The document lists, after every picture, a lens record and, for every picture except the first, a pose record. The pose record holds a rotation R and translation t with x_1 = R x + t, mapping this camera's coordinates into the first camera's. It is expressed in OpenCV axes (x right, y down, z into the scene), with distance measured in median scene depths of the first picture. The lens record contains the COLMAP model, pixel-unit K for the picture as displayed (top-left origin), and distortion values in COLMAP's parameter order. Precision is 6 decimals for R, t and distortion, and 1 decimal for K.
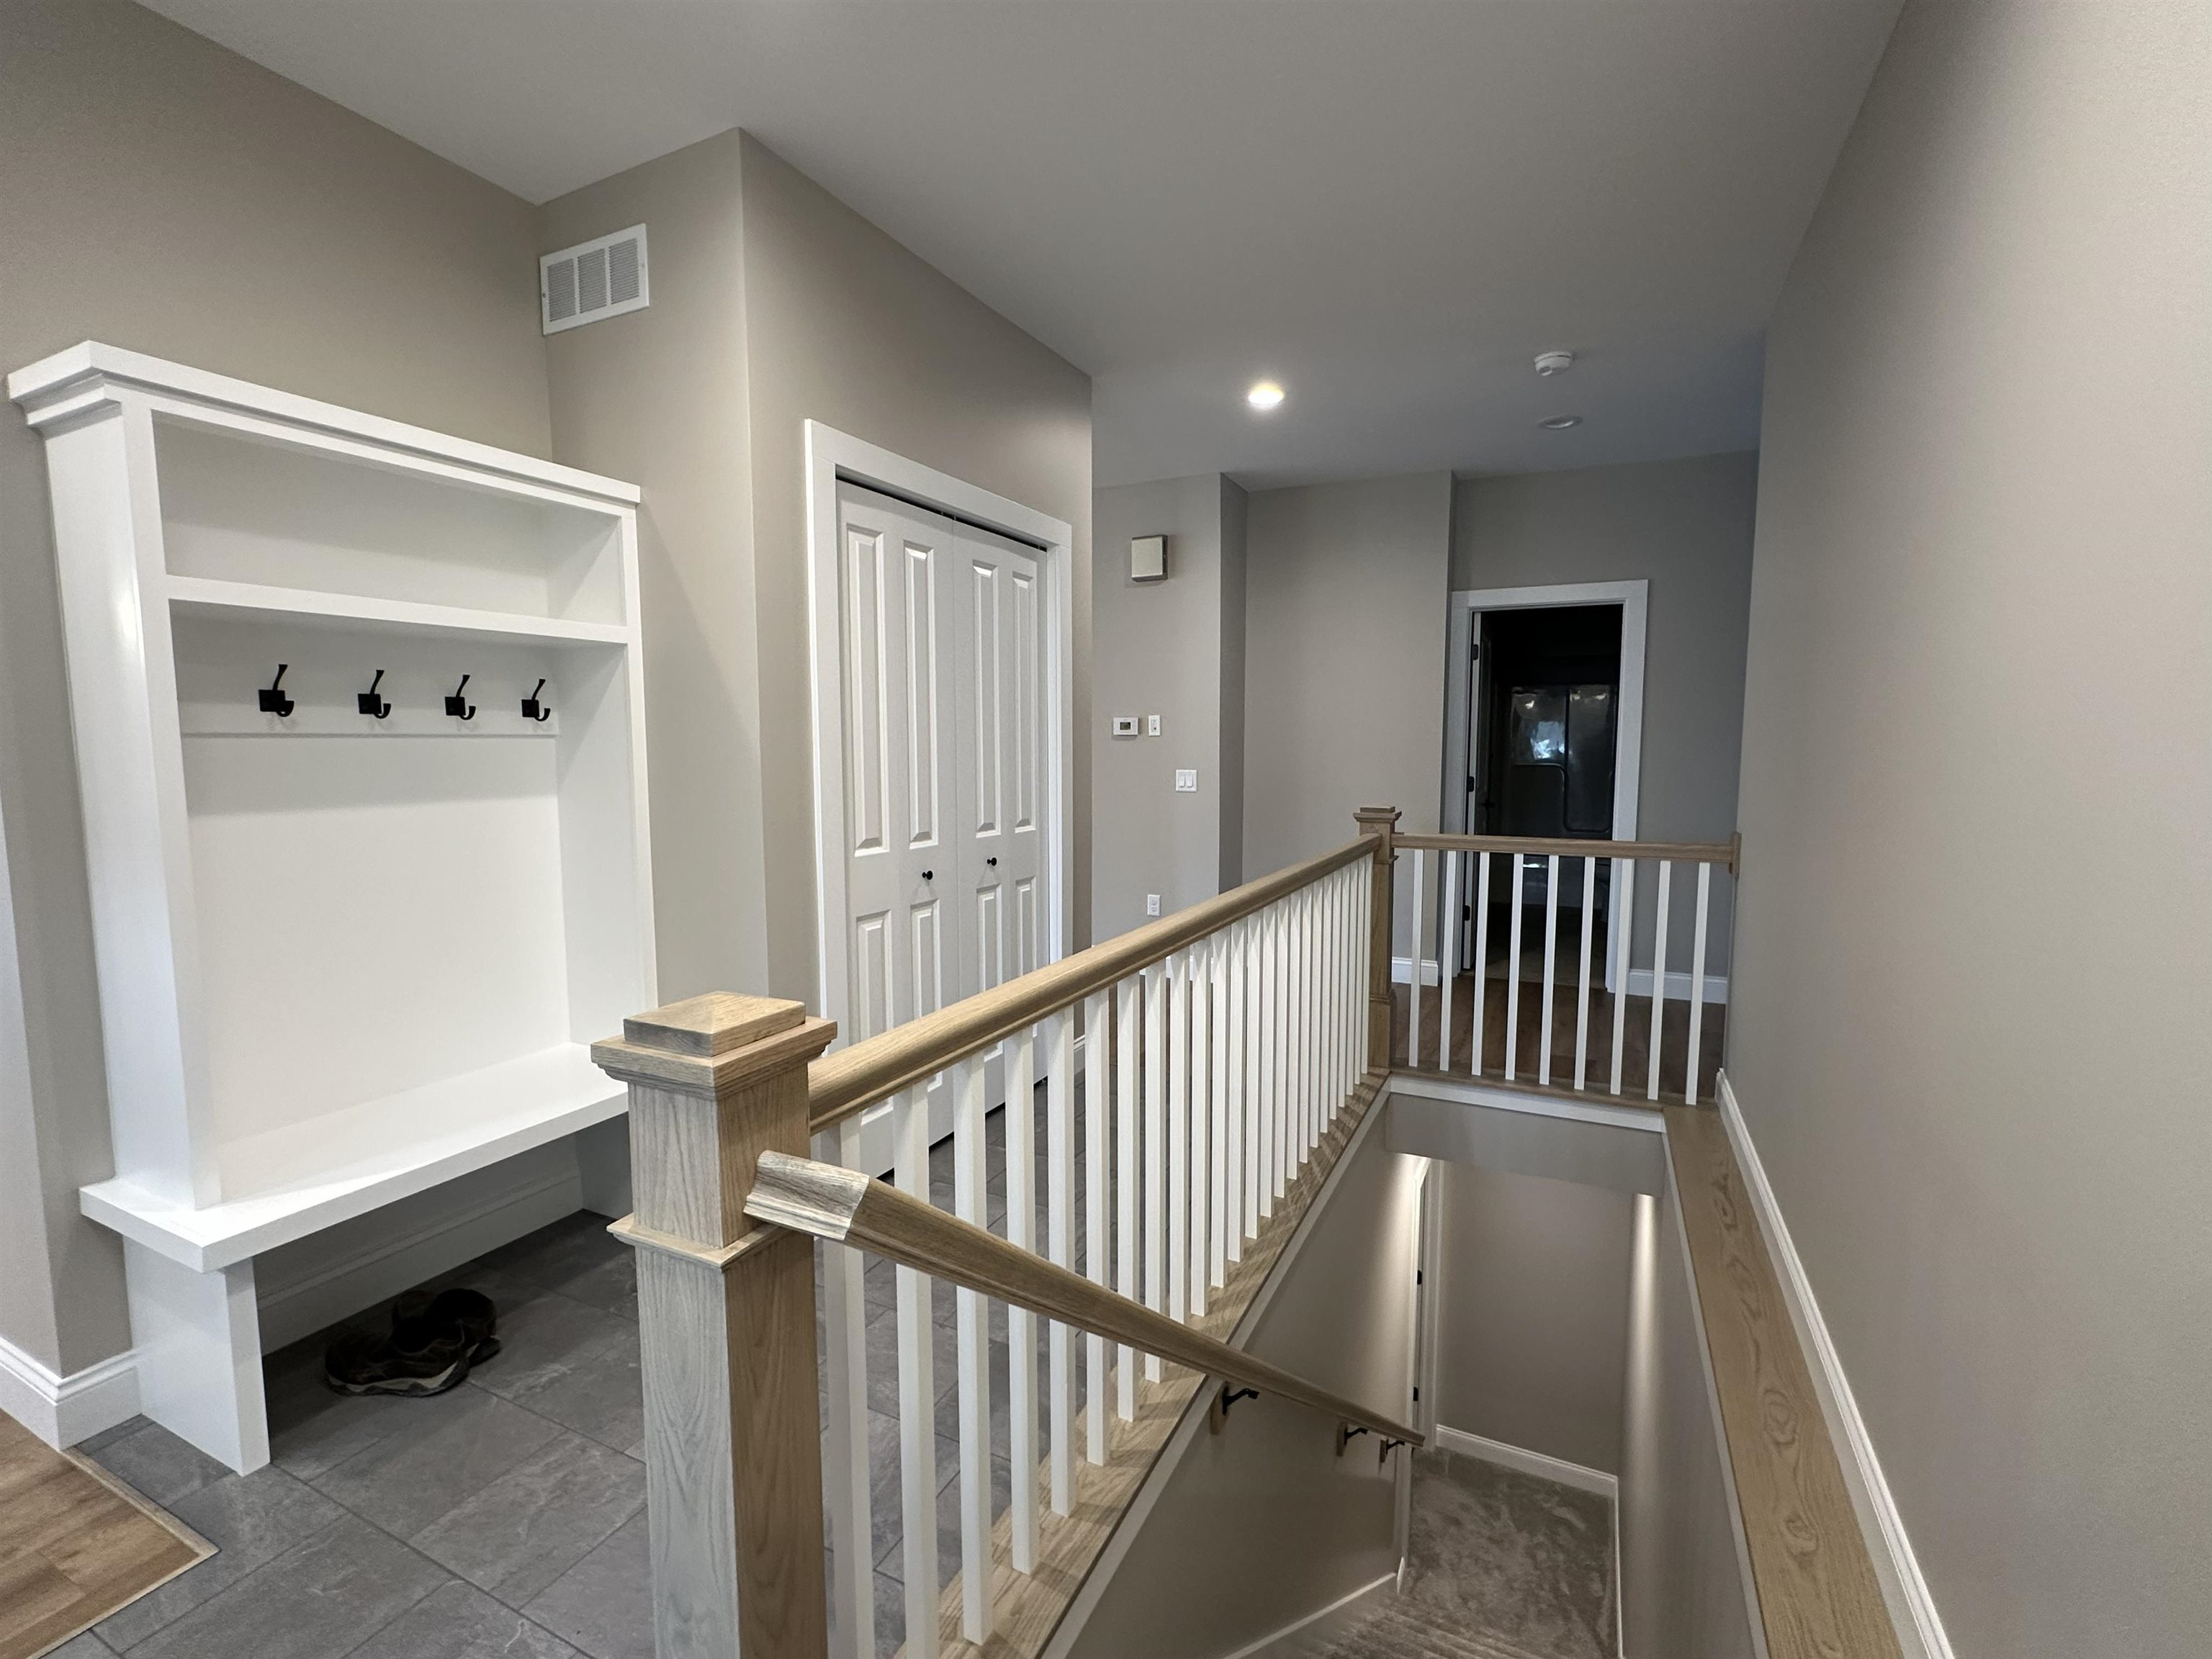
lens RADIAL K [[973.3, 0, 1106.0], [0, 973.3, 829.5], [0, 0, 1]] dist [-0.001189, 0.000034]
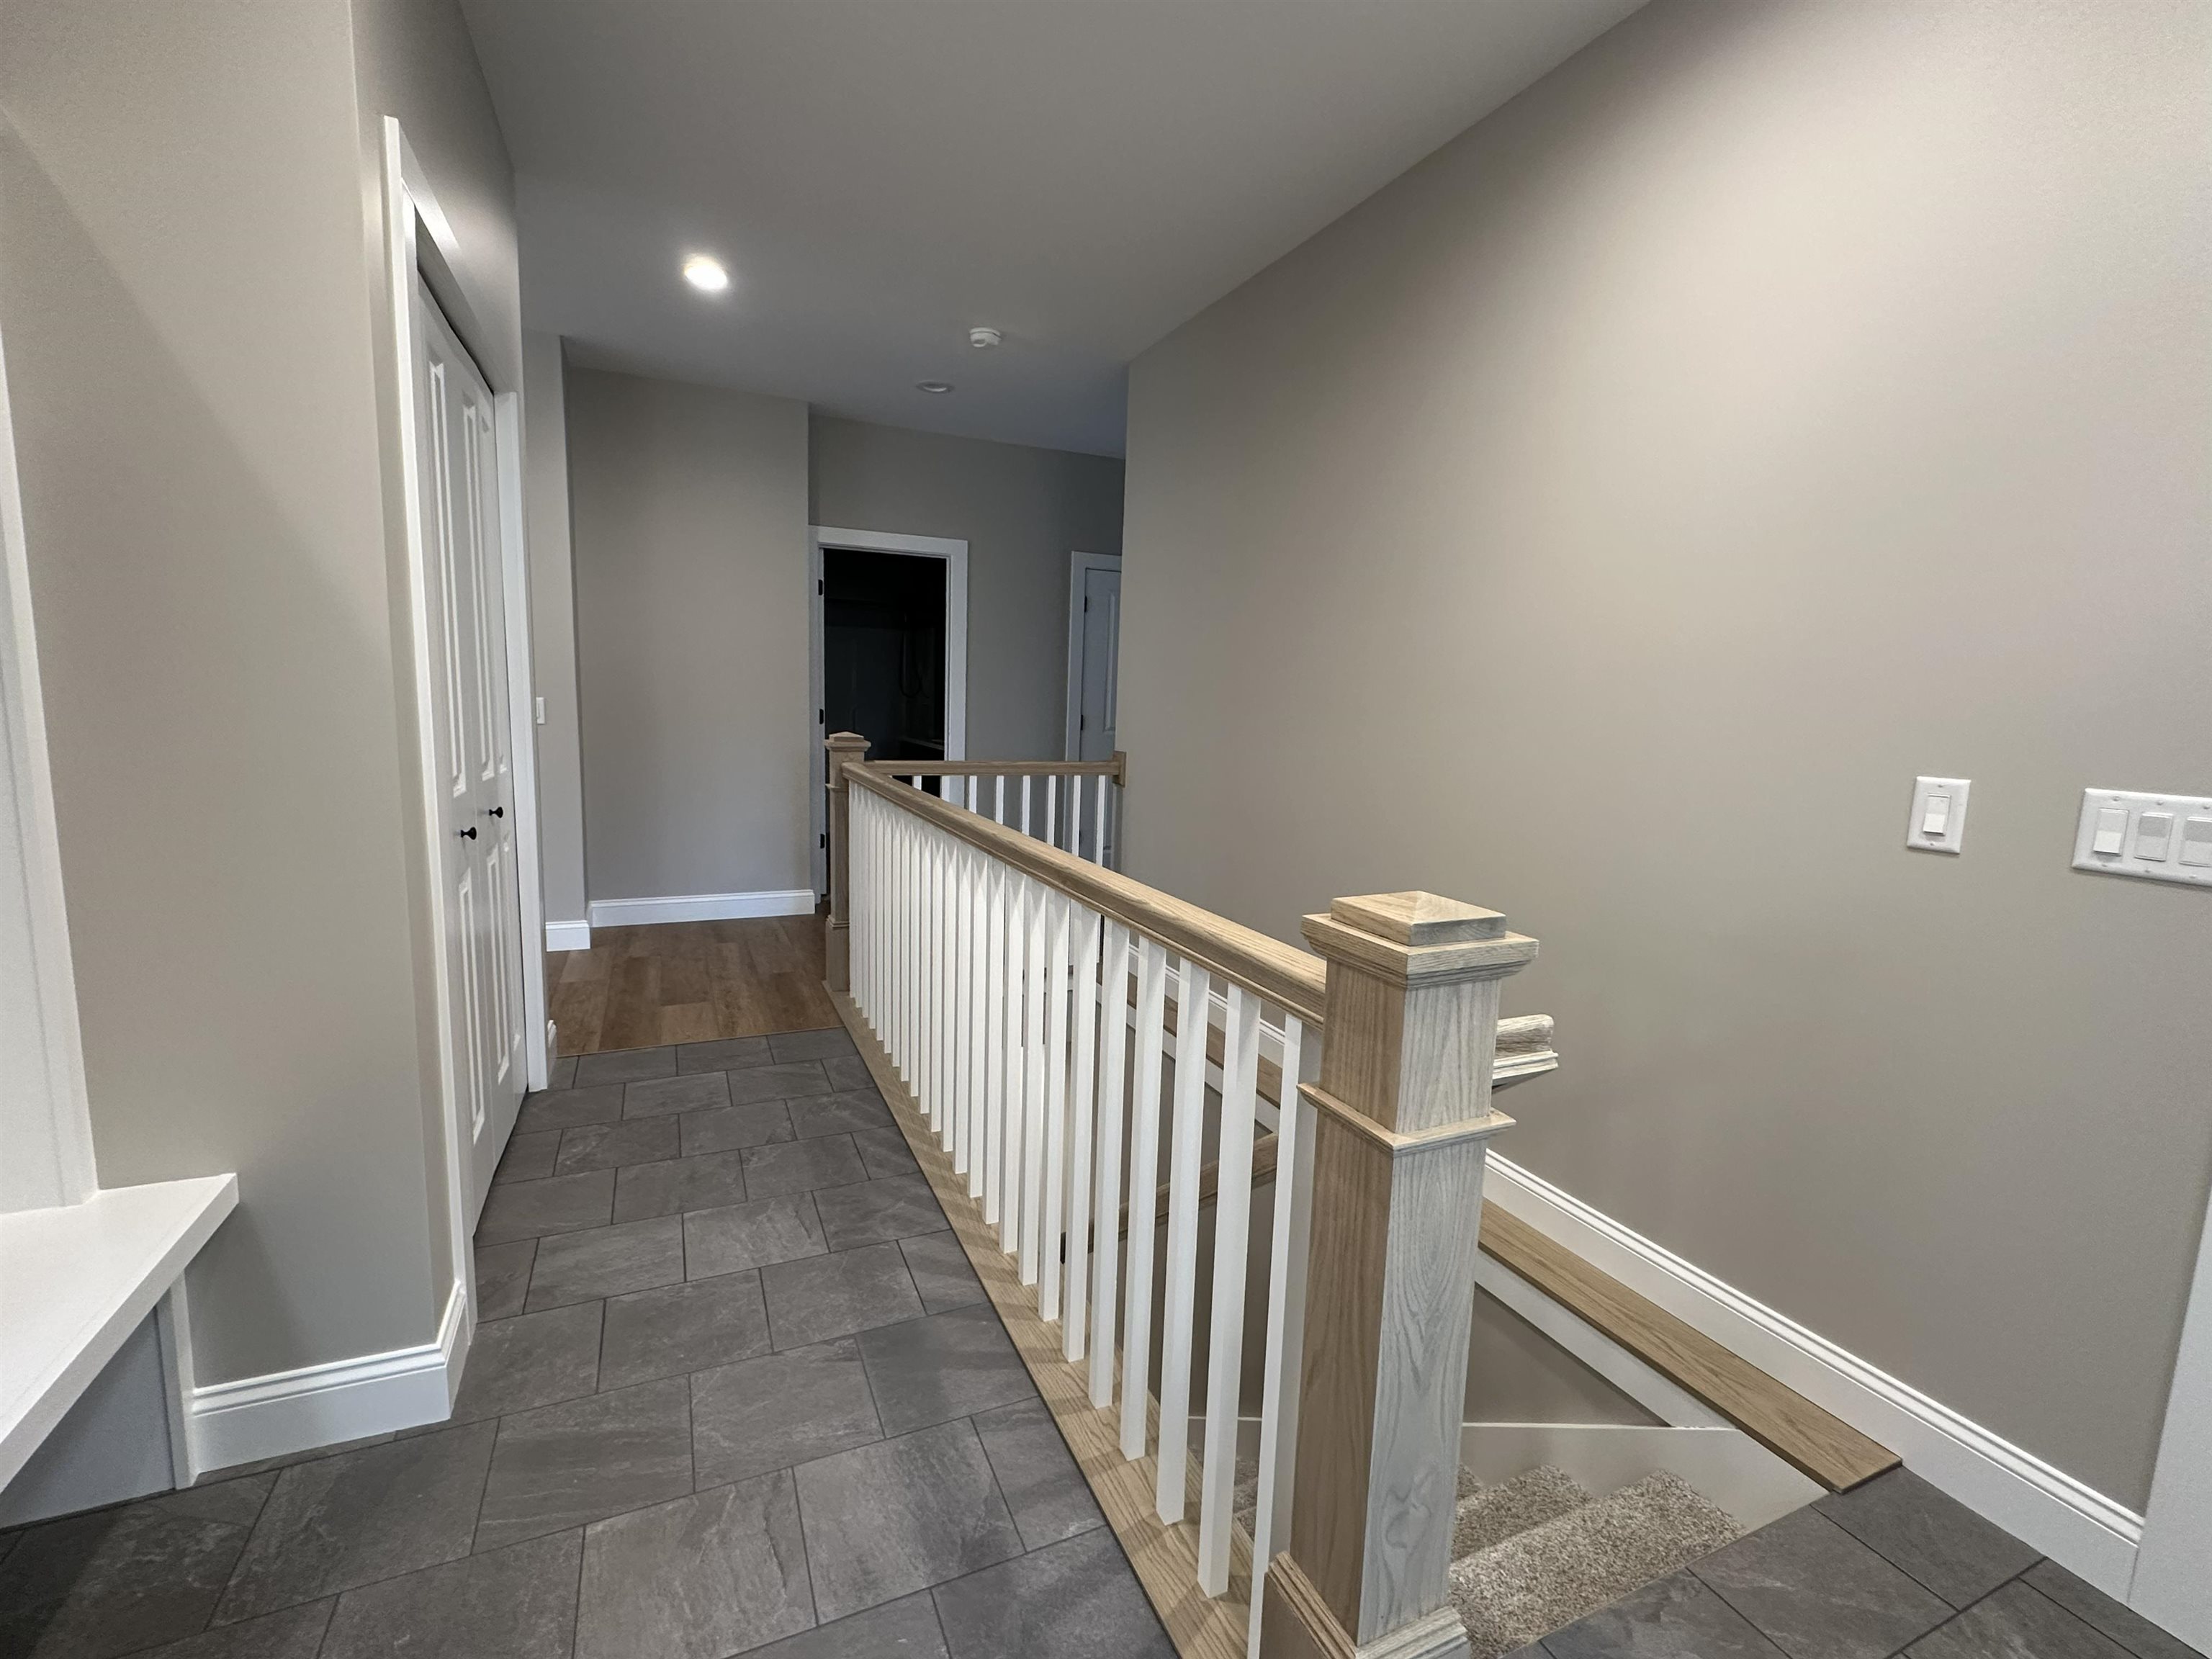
lens RADIAL K [[983.0, 0, 1106.0], [0, 983.0, 829.5], [0, 0, 1]] dist [-0.018359, 0.000118]
pose [[0.634955, -0.085159, 0.767842, -0.453036], [0.039409, 0.996182, 0.077894, 0.005079], [-0.771544, -0.019199, 0.635887, 0.199551]]
